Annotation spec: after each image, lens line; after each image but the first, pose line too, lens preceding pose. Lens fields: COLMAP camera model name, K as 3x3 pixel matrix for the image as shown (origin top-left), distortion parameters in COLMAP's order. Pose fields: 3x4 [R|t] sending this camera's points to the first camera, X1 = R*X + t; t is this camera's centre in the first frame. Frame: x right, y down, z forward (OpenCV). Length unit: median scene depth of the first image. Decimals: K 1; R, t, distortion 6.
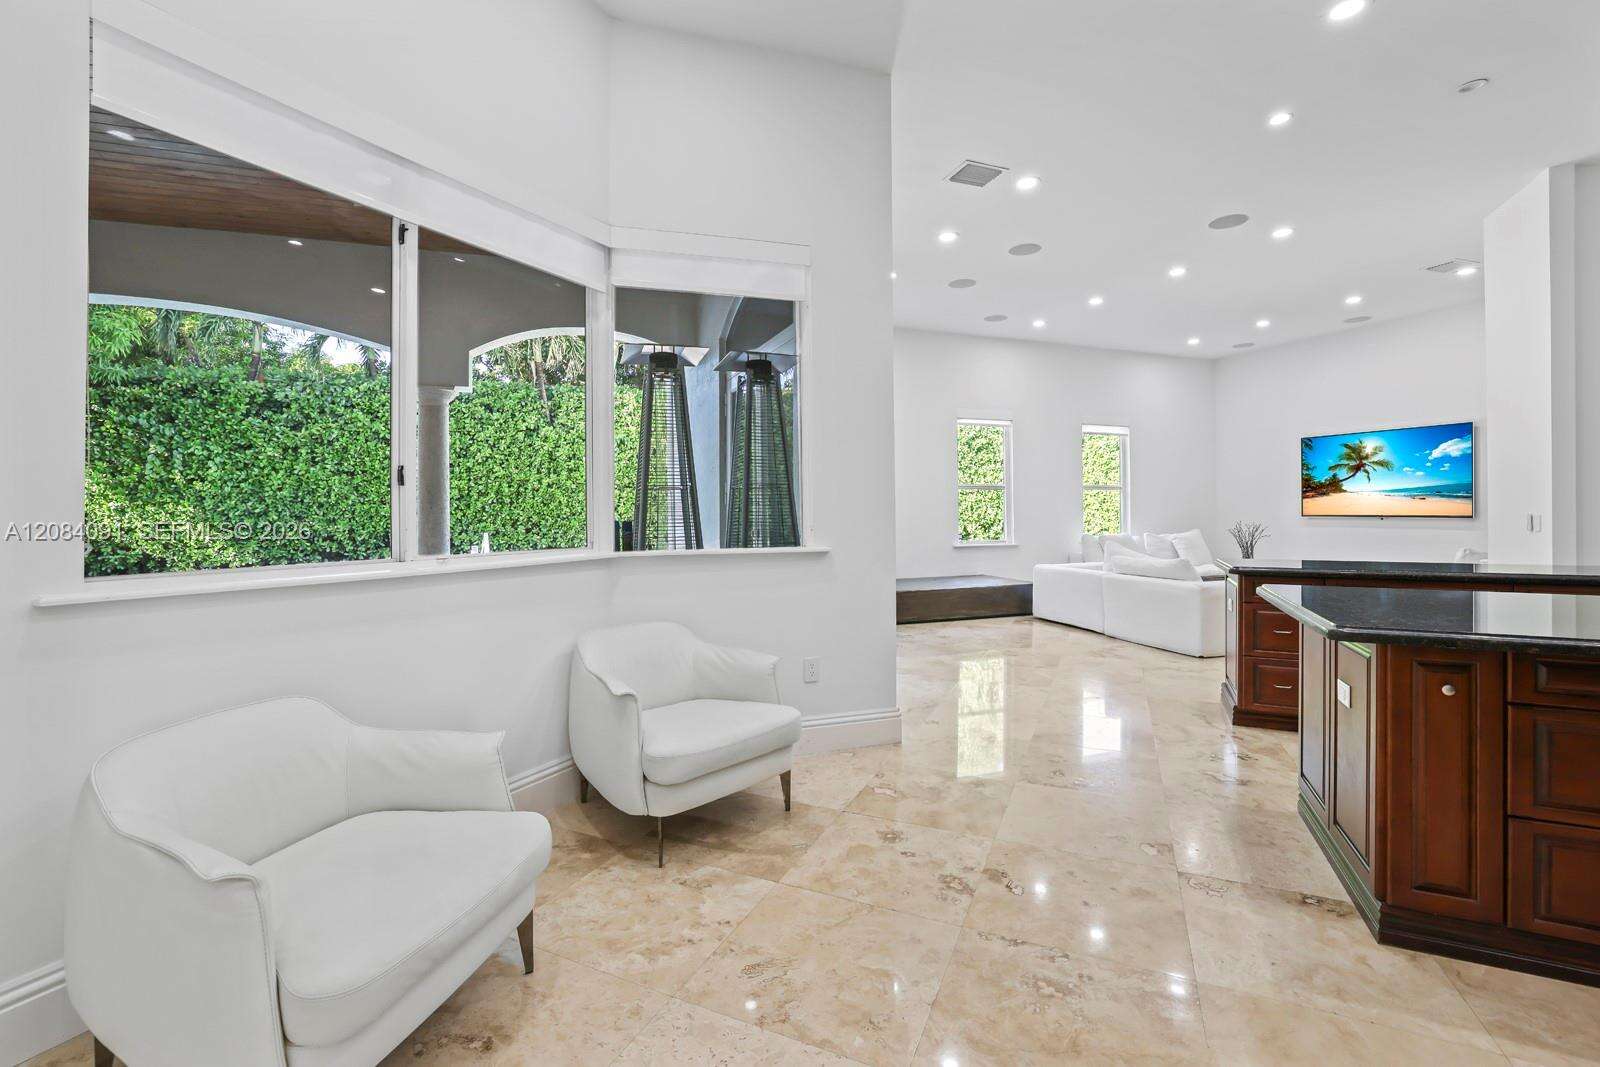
lens RADIAL K [[690.0, 0, 801.5], [0, 690.0, 508.2], [0, 0, 1]] dist [-0.042213, 0.000256]
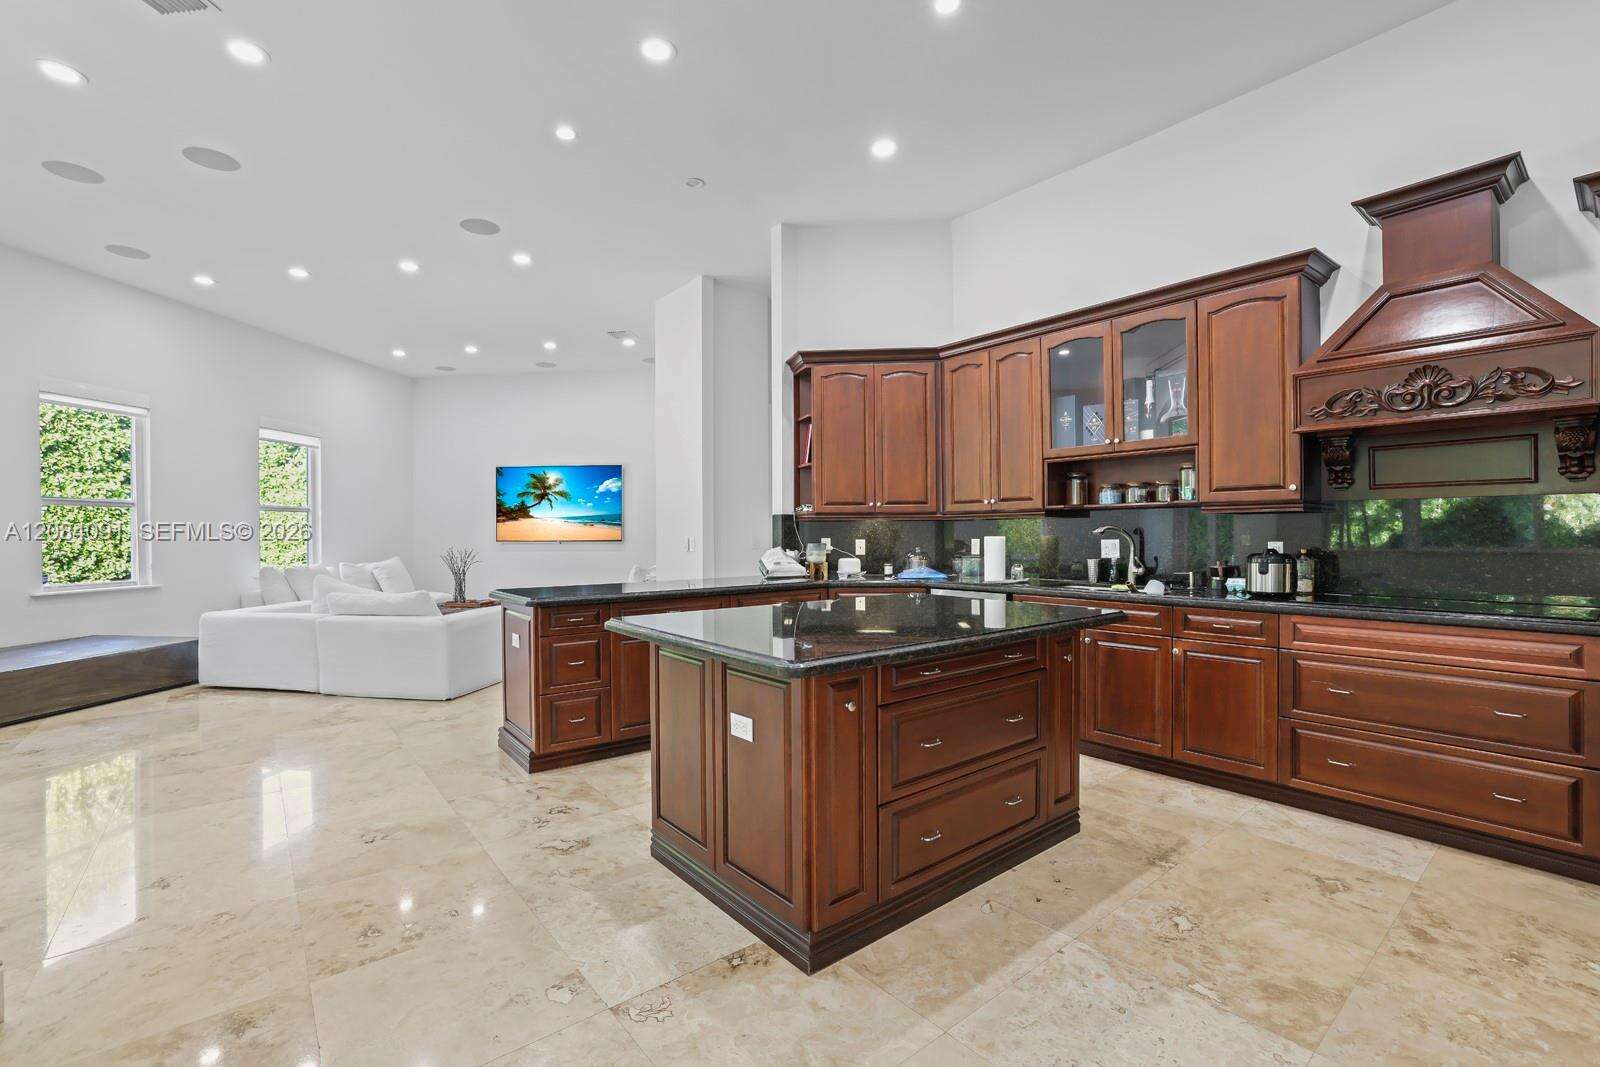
lens RADIAL K [[690.6, 0, 783.7], [0, 690.6, 532.6], [0, 0, 1]] dist [-0.048524, 0.017151]
pose [[0.452666, -0.000729, 0.891680, -0.012048], [0.002574, 0.999997, -0.000489, -0.000135], [-0.891677, 0.002516, 0.452666, 0.160209]]
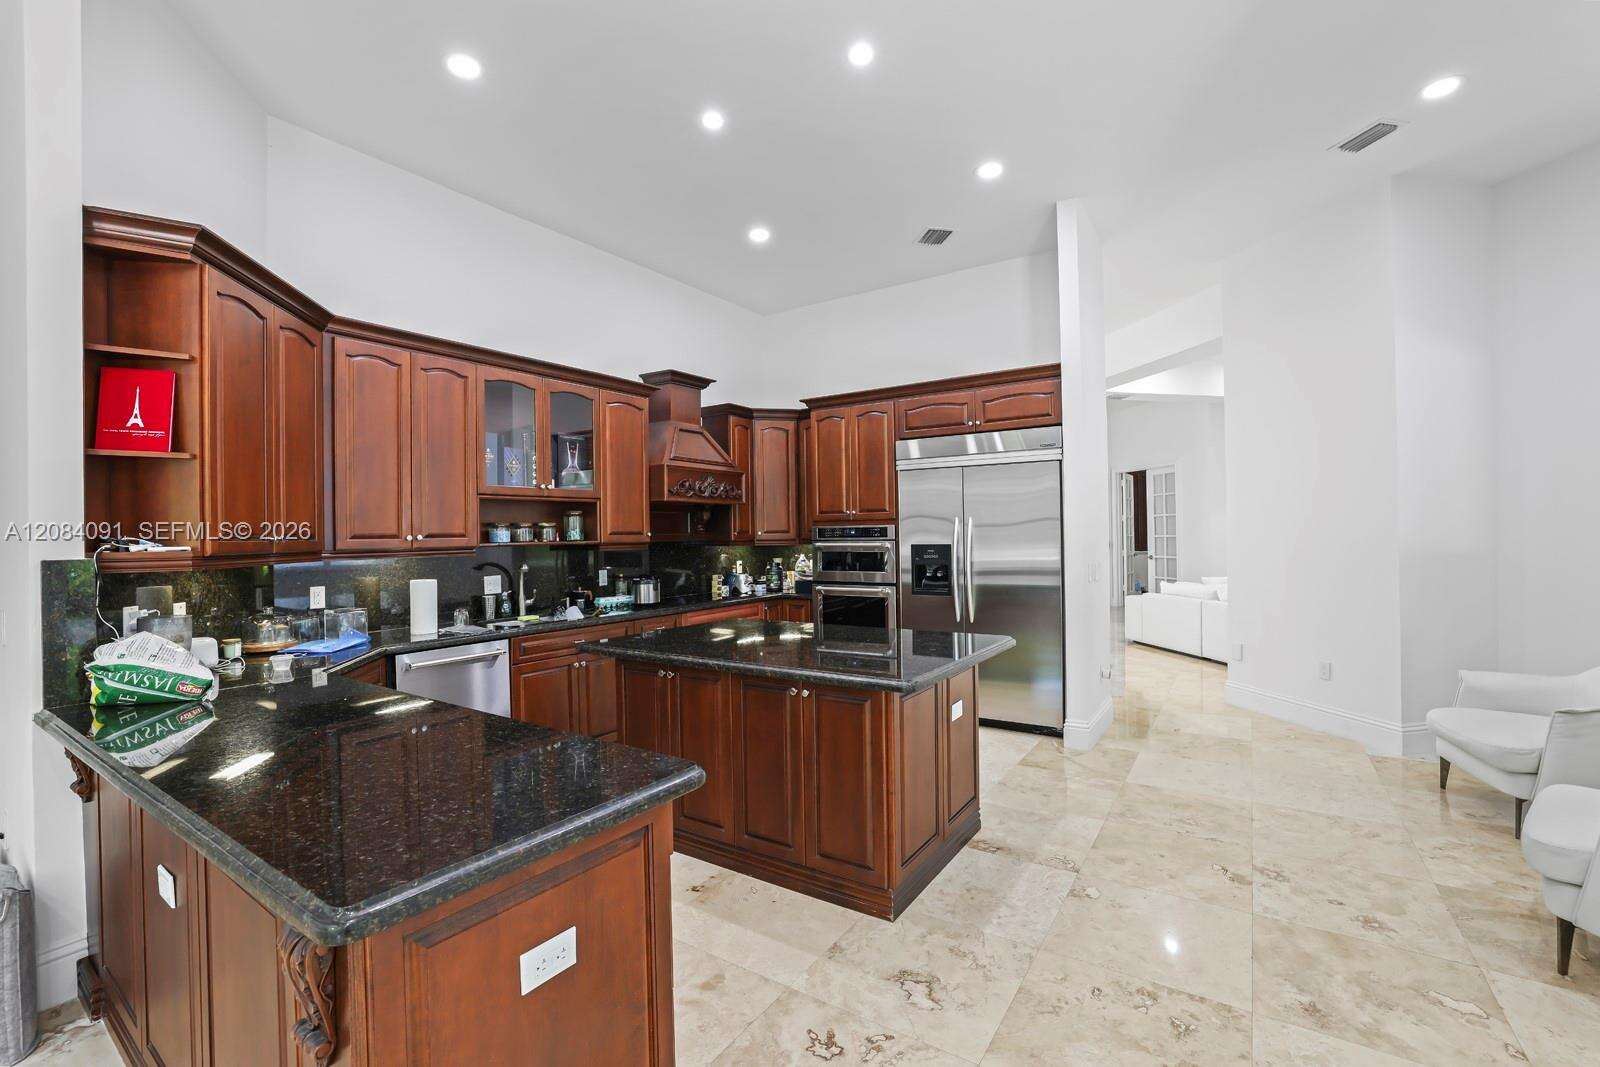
lens RADIAL K [[691.4, 0, 796.2], [0, 691.4, 537.4], [0, 0, 1]] dist [-0.050110, 0.017301]
pose [[-0.986609, 0.017659, 0.162142, 0.287408], [0.018463, 0.999824, 0.003453, -0.026818], [-0.162053, 0.006401, -0.986761, 0.772098]]
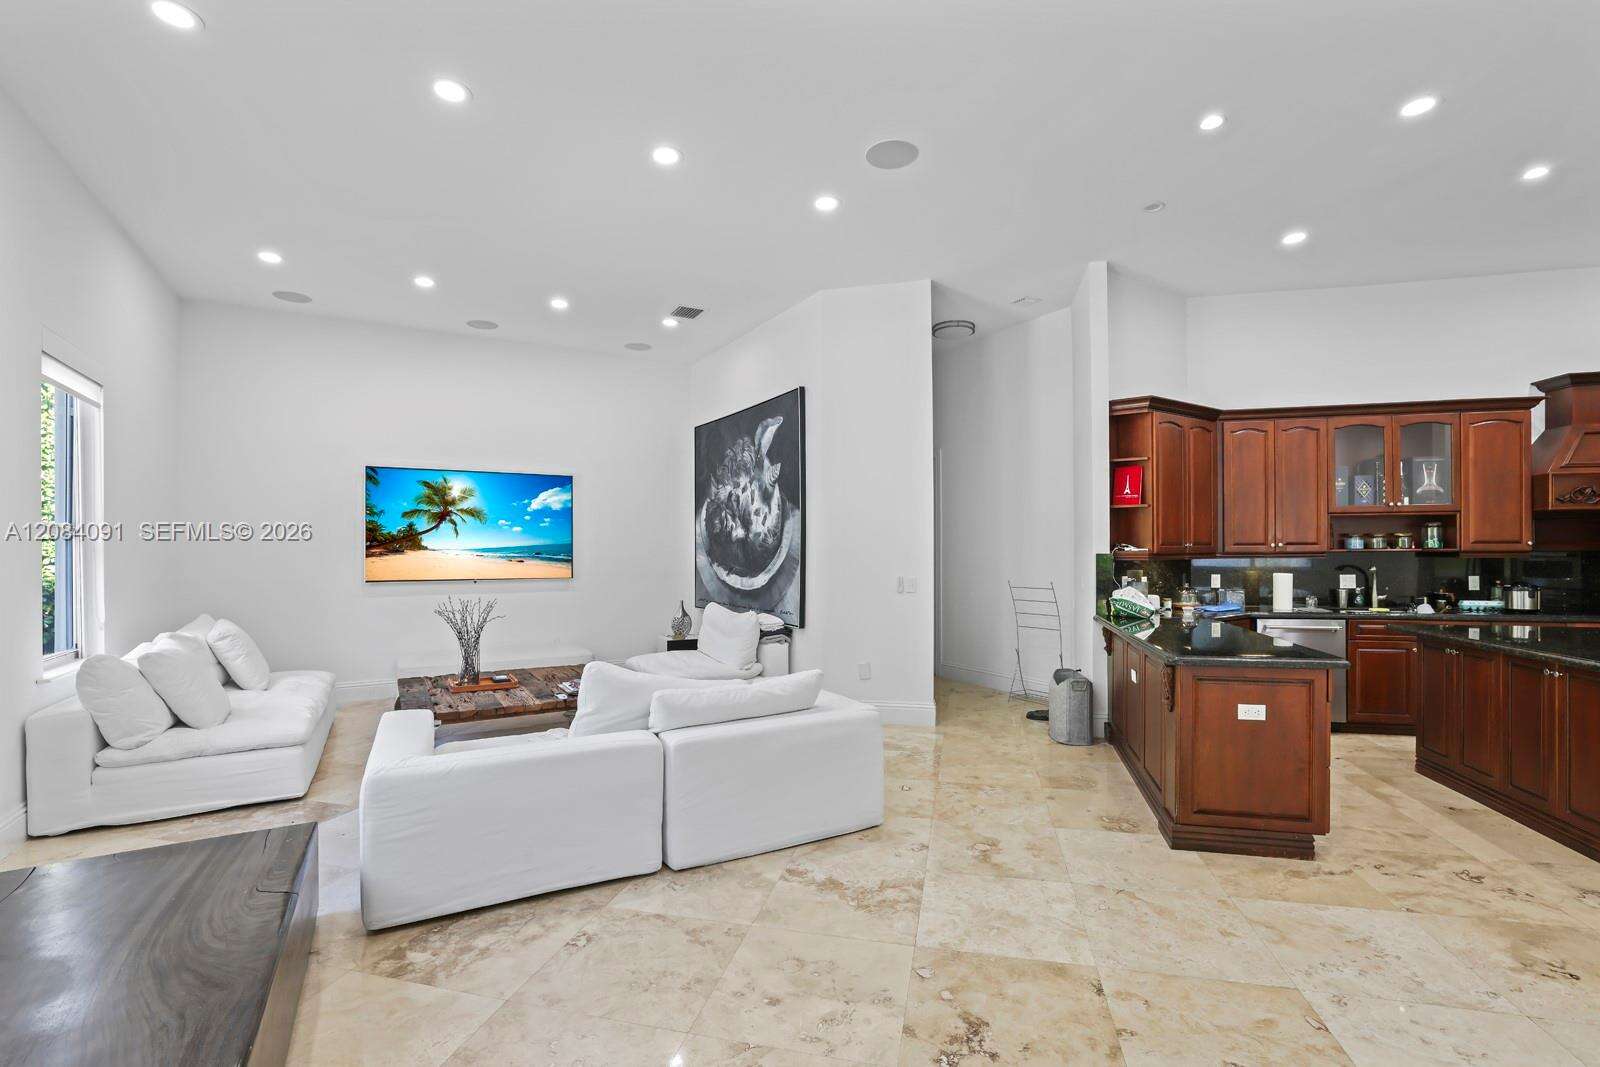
lens RADIAL K [[699.0, 0, 808.8], [0, 699.0, 549.4], [0, 0, 1]] dist [-0.044464, 0.017980]
pose [[-0.197822, 0.001997, 0.980236, -0.017456], [0.005526, 0.999984, -0.000922, -0.027234], [-0.980222, 0.005234, -0.197830, 0.994787]]
